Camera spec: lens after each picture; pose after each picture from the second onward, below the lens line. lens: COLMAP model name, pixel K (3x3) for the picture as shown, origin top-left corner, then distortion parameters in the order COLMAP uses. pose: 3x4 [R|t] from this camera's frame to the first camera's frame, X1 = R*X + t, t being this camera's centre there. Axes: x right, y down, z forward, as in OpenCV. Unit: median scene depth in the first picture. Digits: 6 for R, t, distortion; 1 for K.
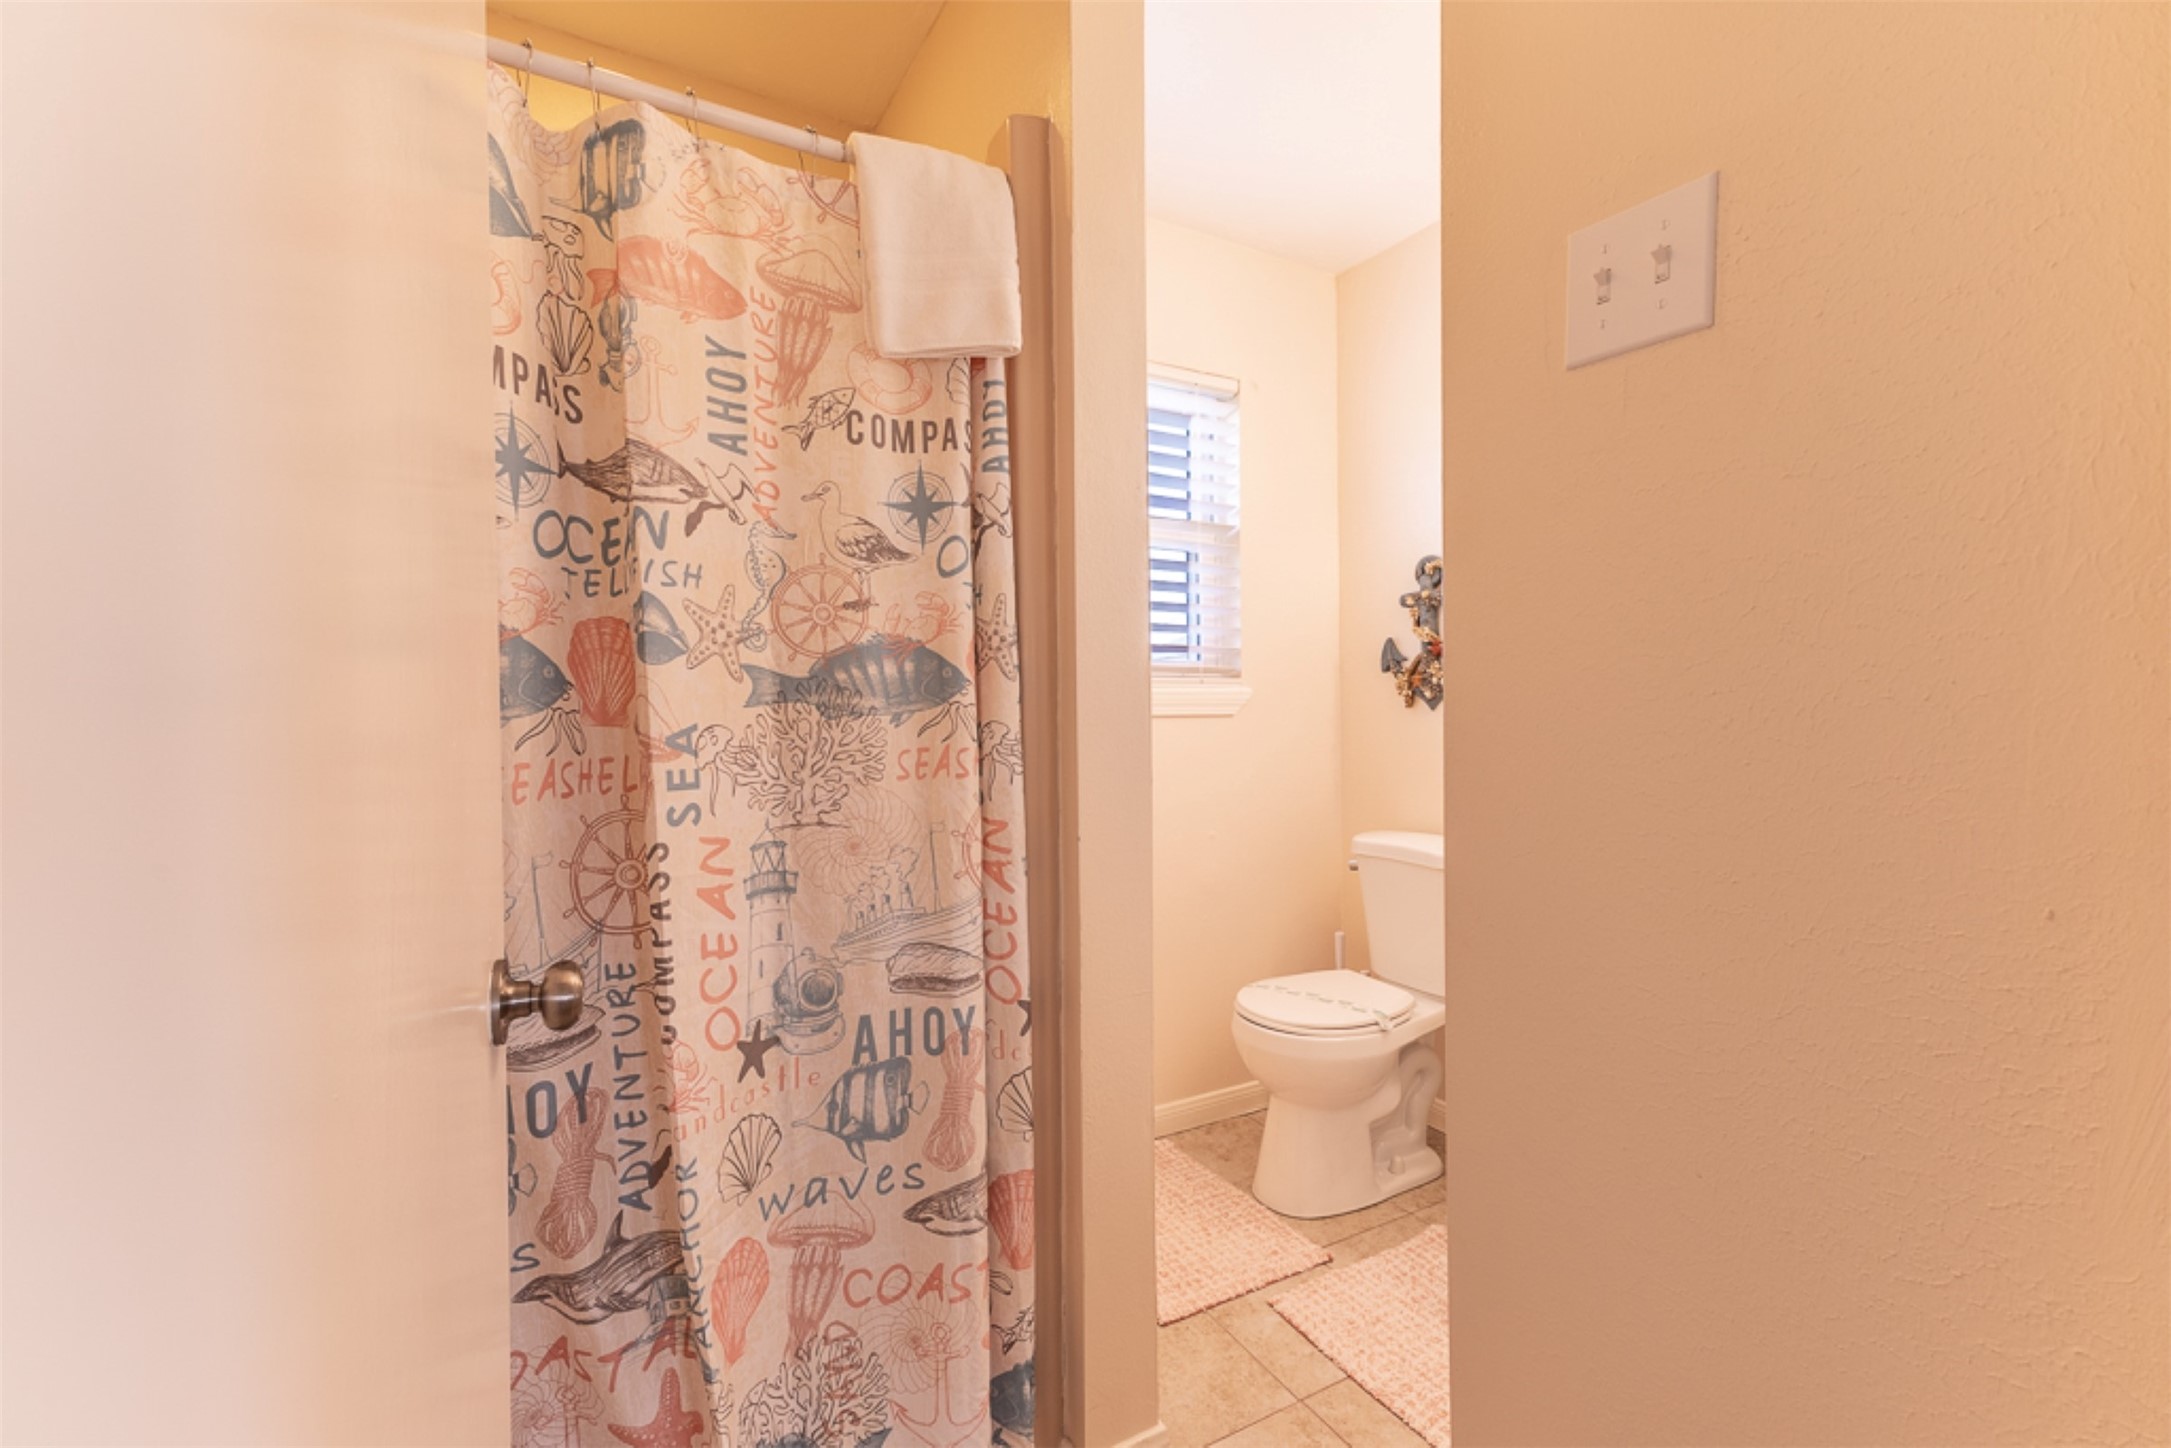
lens RADIAL K [[934.3, 0, 1088.1], [0, 934.3, 717.4], [0, 0, 1]] dist [0.008346, -0.000535]
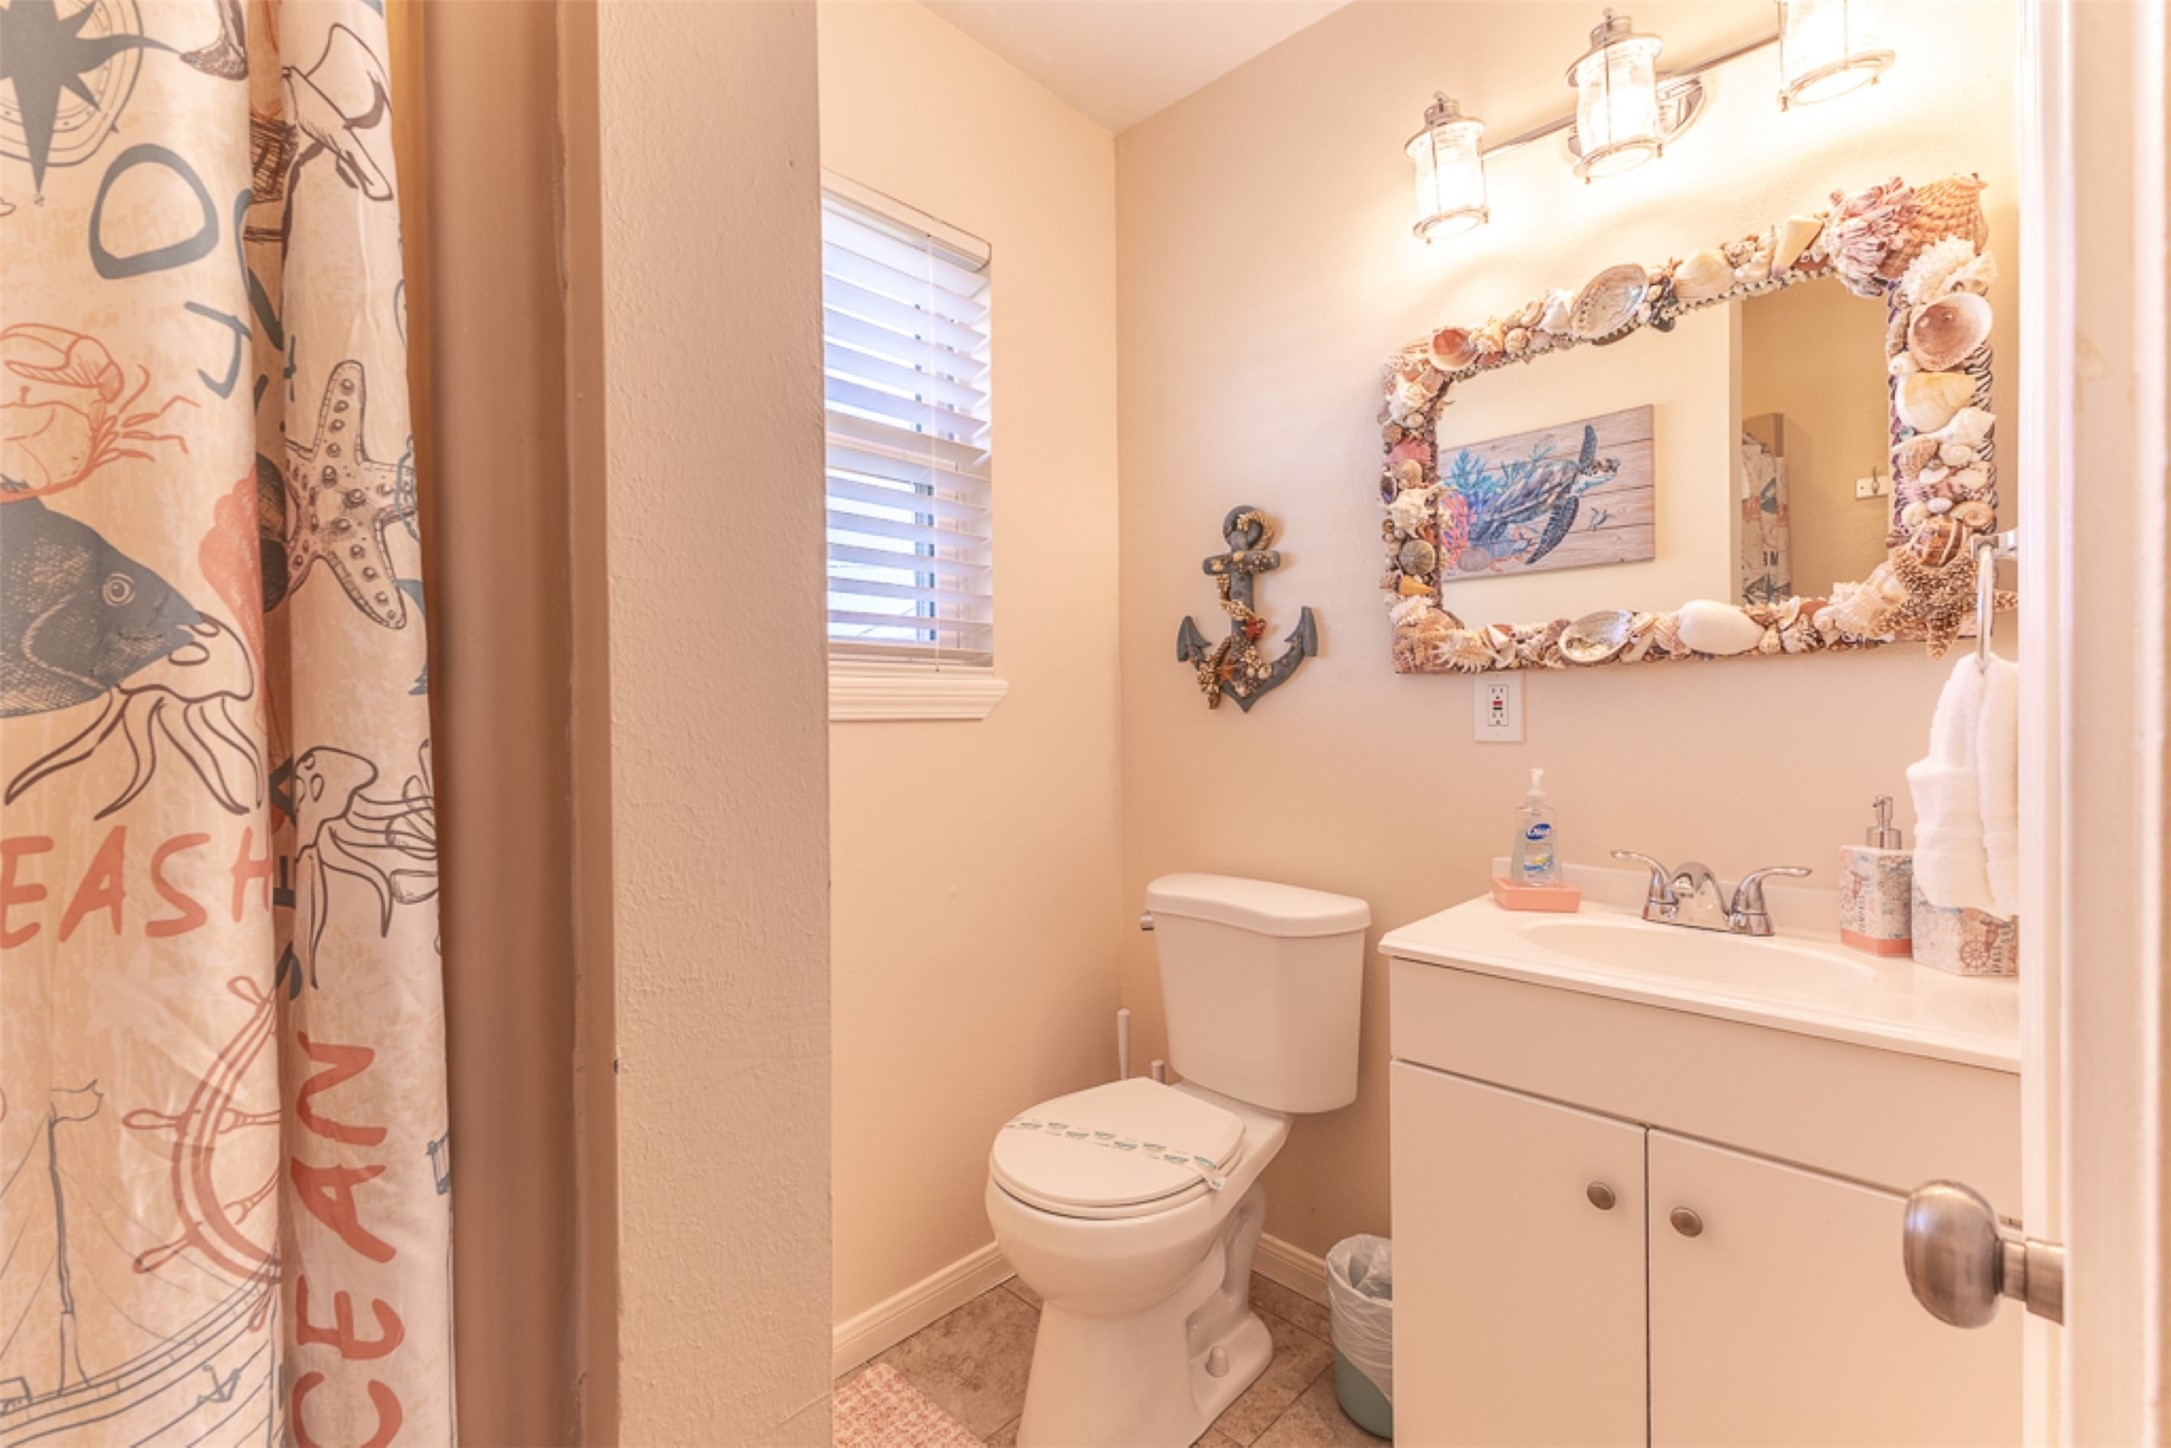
lens RADIAL K [[934.3, 0, 1088.1], [0, 934.3, 717.4], [0, 0, 1]] dist [0.008346, -0.000535]
pose [[0.958913, -0.000972, 0.283700, 0.063284], [0.001214, 0.999999, -0.000677, -0.005635], [-0.283699, 0.000994, 0.958913, 0.597577]]
